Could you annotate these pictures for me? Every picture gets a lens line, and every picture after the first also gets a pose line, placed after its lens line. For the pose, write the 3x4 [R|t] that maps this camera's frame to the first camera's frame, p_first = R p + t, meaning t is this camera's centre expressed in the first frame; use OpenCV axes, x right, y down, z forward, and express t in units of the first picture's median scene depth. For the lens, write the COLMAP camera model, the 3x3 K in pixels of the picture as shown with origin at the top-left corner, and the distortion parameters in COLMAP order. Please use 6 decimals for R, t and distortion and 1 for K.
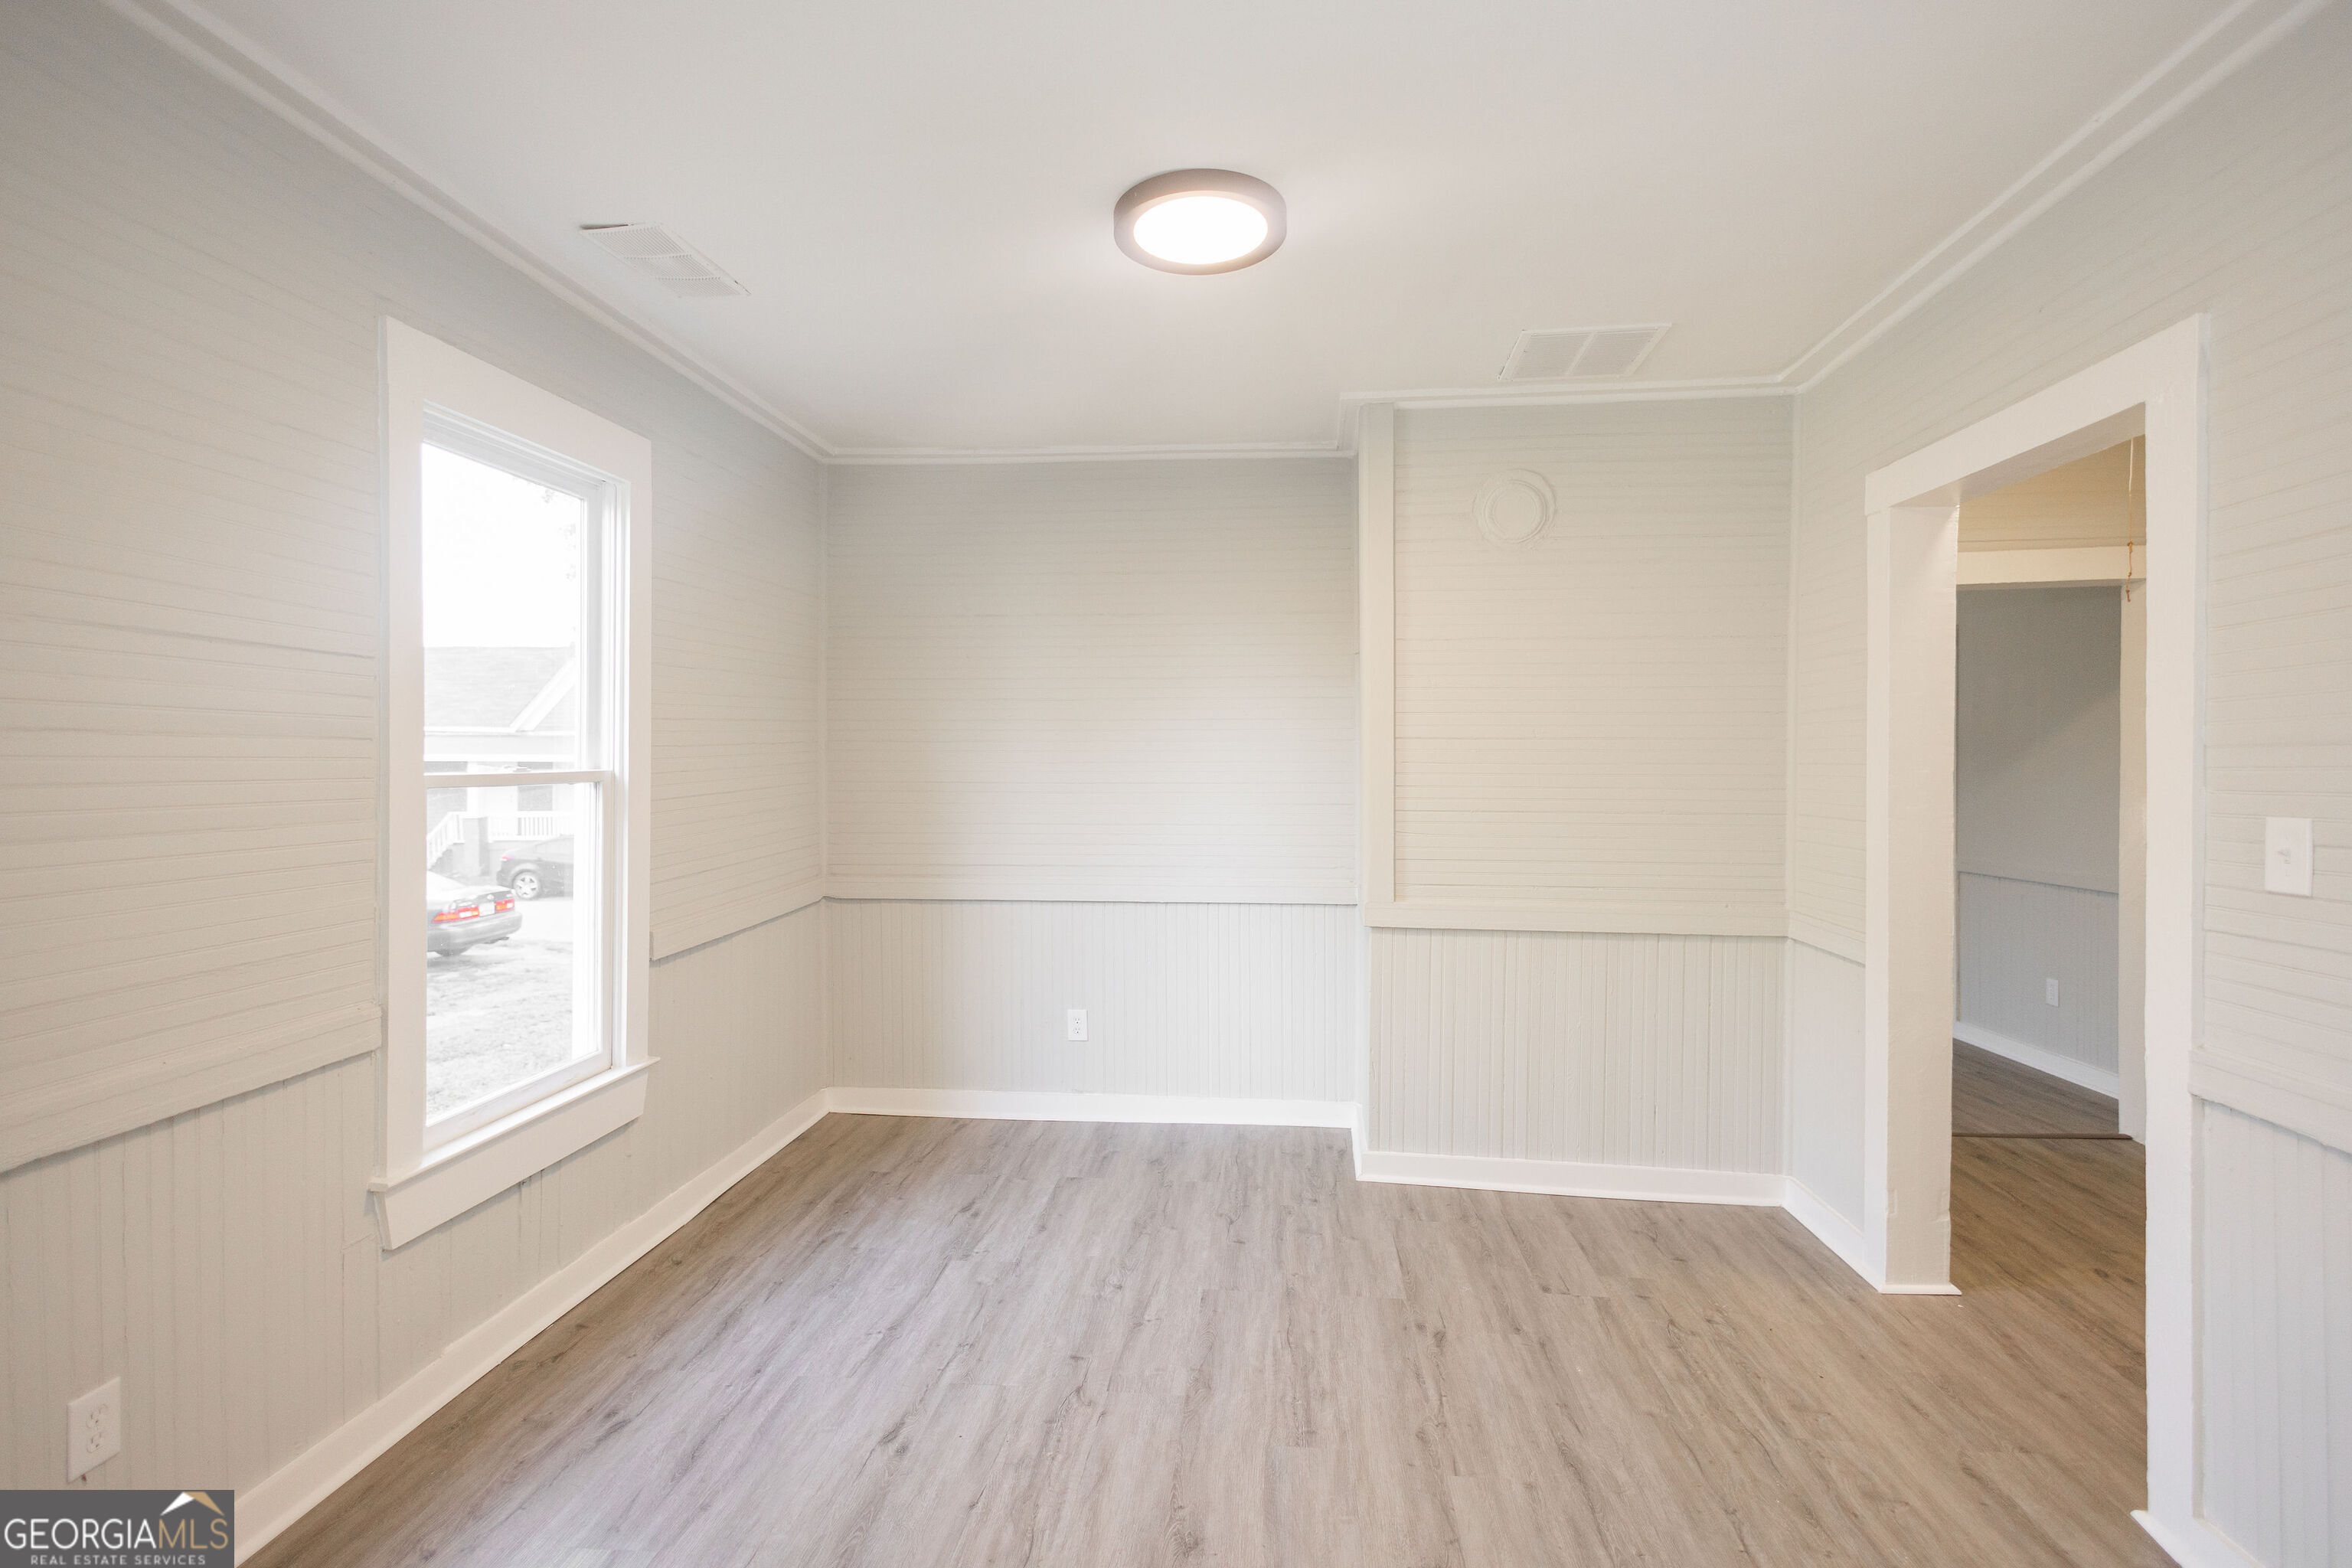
lens RADIAL K [[1064.8, 0, 1180.1], [0, 1064.8, 774.3], [0, 0, 1]] dist [0.001753, 0.000037]
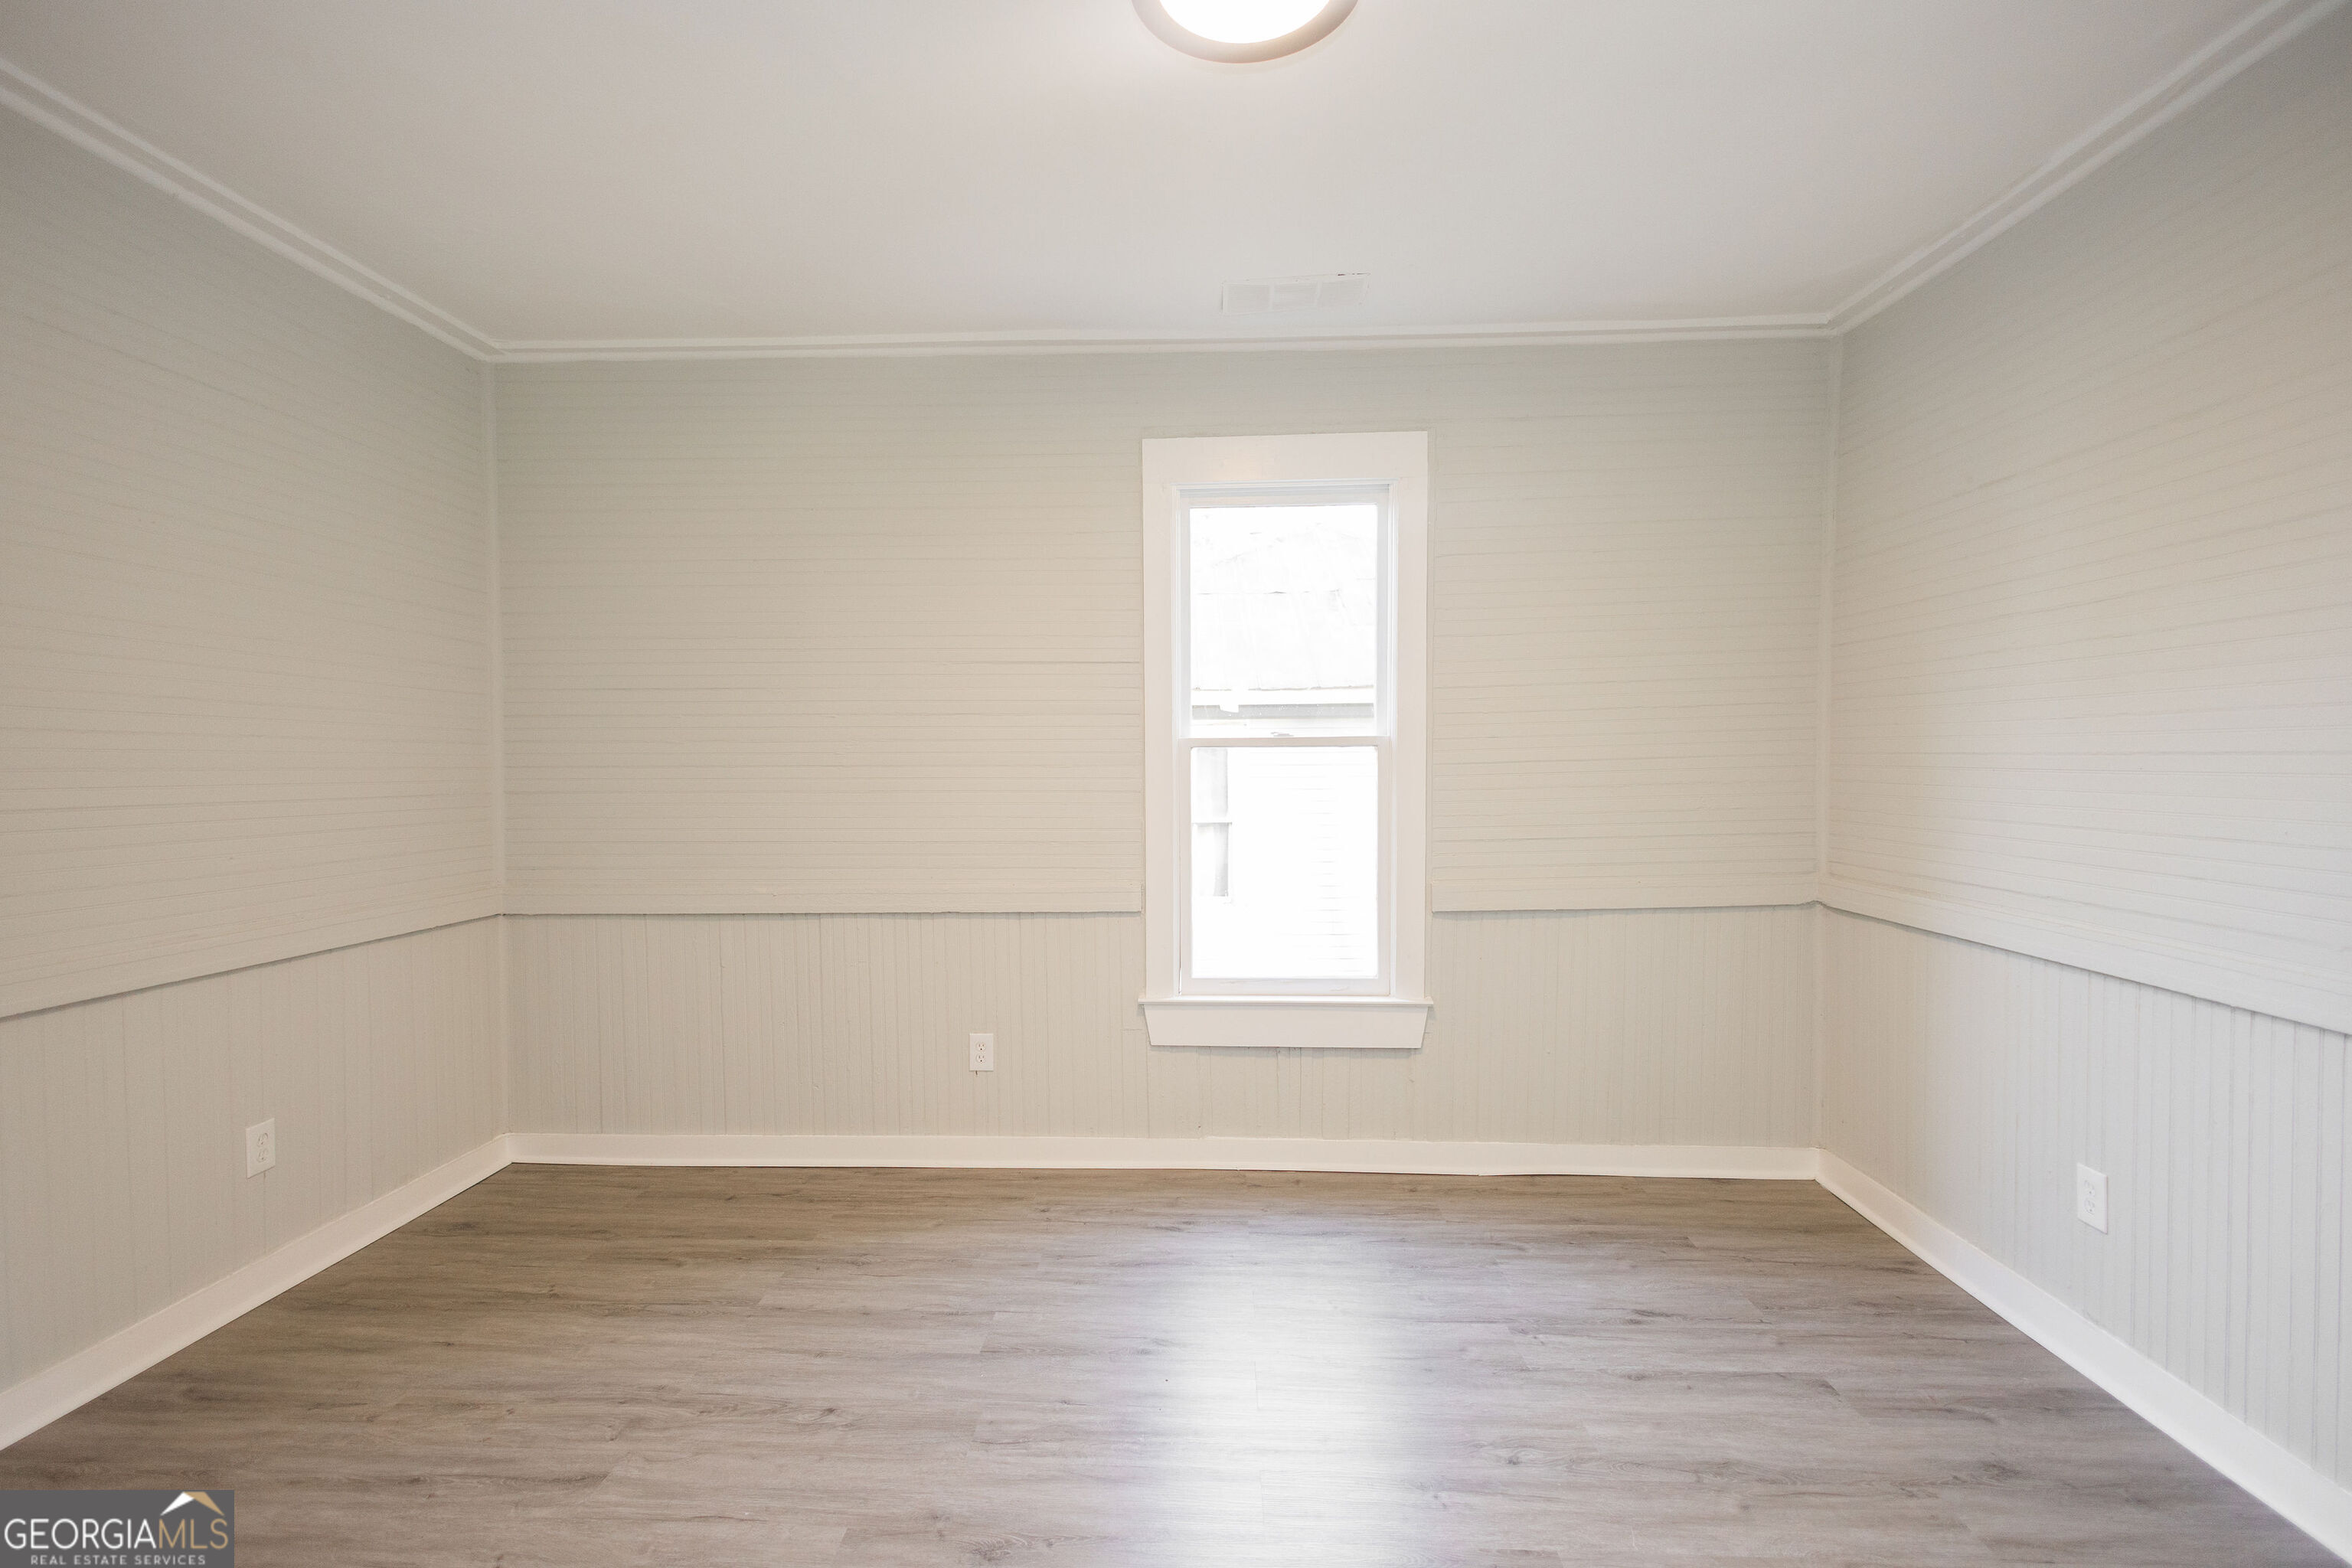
lens RADIAL K [[1064.8, 0, 1180.1], [0, 1064.8, 774.3], [0, 0, 1]] dist [0.001753, 0.000037]
pose [[0.060921, 0.021216, -0.997917, 0.571612], [-0.011001, 0.999728, 0.020583, 0.016278], [0.998082, 0.009724, 0.061137, 0.679078]]
